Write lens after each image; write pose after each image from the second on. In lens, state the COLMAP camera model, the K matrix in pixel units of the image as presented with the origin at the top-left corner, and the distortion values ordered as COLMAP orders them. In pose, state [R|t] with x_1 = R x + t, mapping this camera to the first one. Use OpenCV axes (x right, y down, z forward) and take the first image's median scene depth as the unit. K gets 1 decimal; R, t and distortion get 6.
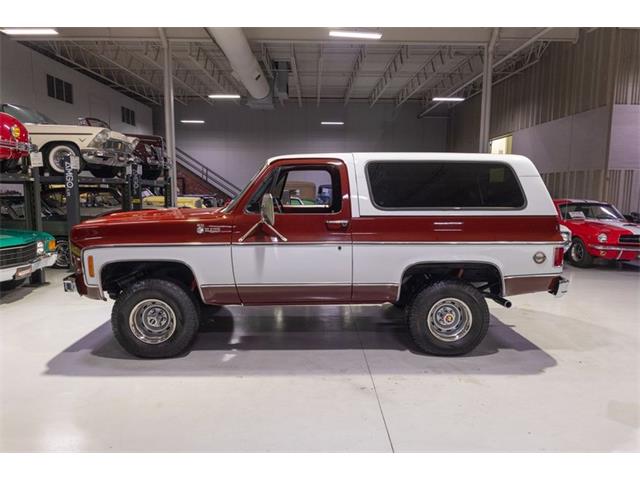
lens RADIAL K [[439.9, 0, 318.4], [0, 439.9, 227.3], [0, 0, 1]] dist [0.005653, -0.003846]
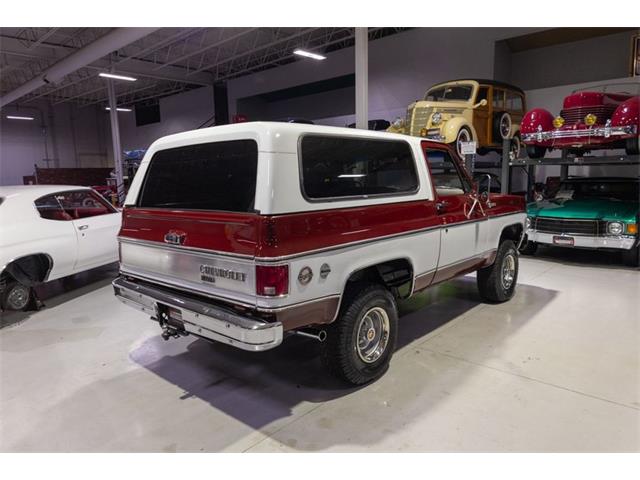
lens RADIAL K [[438.5, 0, 320.0], [0, 438.5, 240.0], [0, 0, 1]] dist [0.011548, -0.001743]
pose [[-0.683229, 0.114013, -0.721248, 0.696889], [-0.047826, 0.978627, 0.200003, -0.121483], [0.728636, 0.171143, -0.663174, 1.439794]]
